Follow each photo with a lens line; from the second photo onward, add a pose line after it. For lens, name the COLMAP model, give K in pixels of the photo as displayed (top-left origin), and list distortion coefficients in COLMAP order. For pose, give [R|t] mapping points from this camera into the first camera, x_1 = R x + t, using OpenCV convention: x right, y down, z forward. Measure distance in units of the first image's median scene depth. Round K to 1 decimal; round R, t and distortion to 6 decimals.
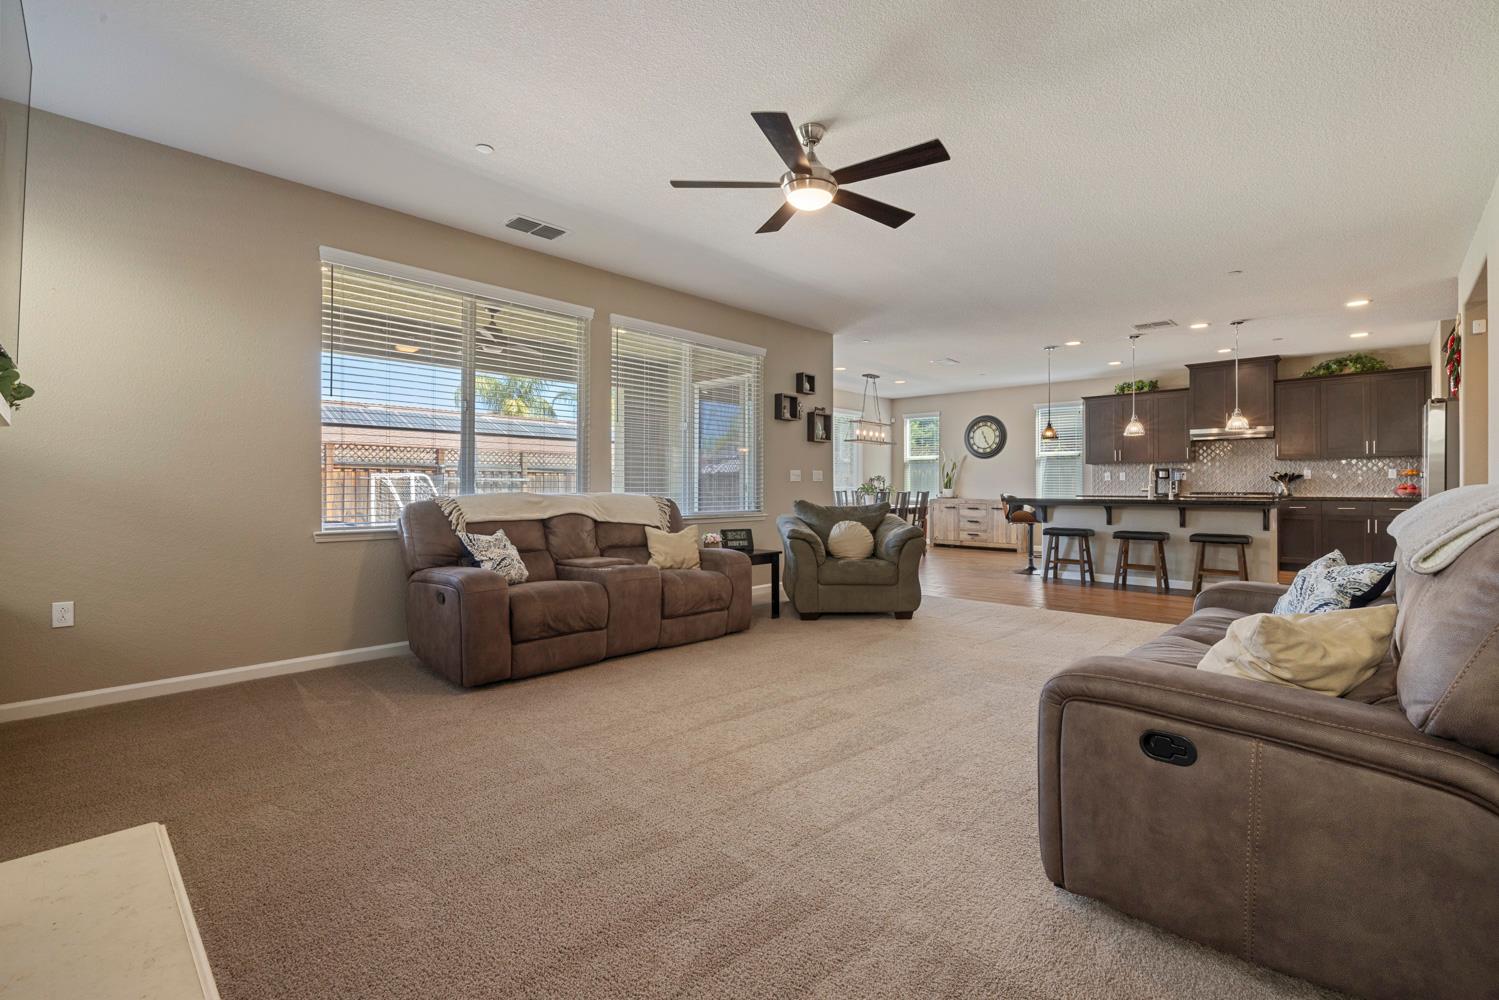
lens RADIAL K [[668.9, 0, 746.2], [0, 668.9, 491.9], [0, 0, 1]] dist [-0.003305, -0.000032]
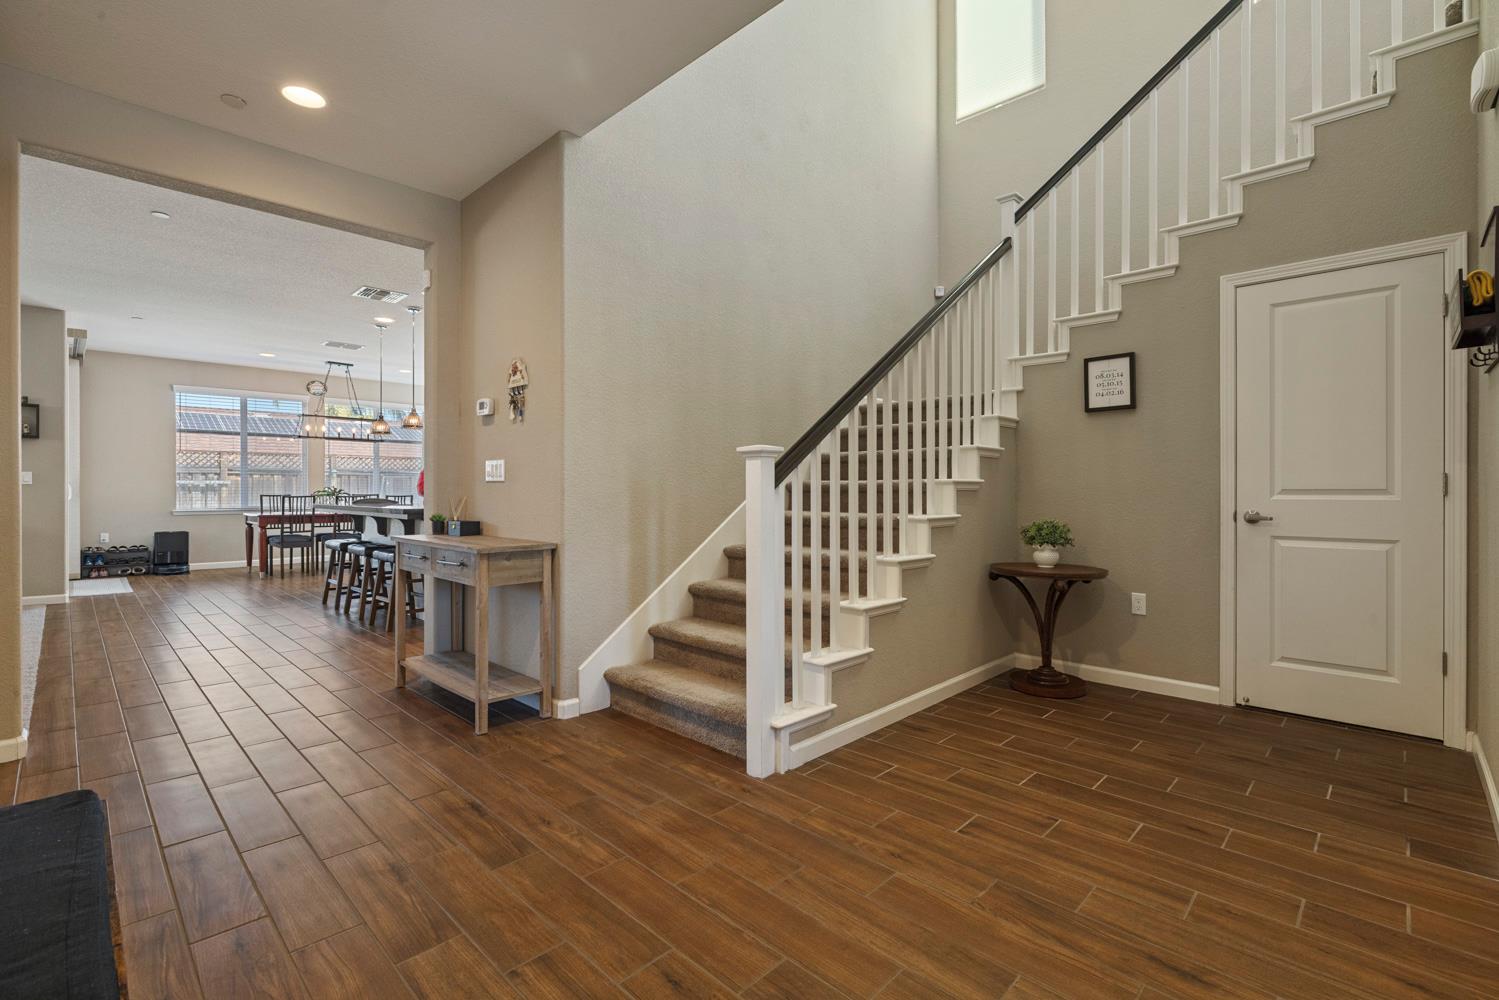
lens RADIAL K [[668.9, 0, 751.3], [0, 668.9, 494.2], [0, 0, 1]] dist [-0.003305, -0.000032]
pose [[0.999897, -0.000911, -0.014301, 0.864619], [0.000949, 0.999996, 0.002640, -0.004157], [0.014299, -0.002653, 0.999894, 0.152681]]
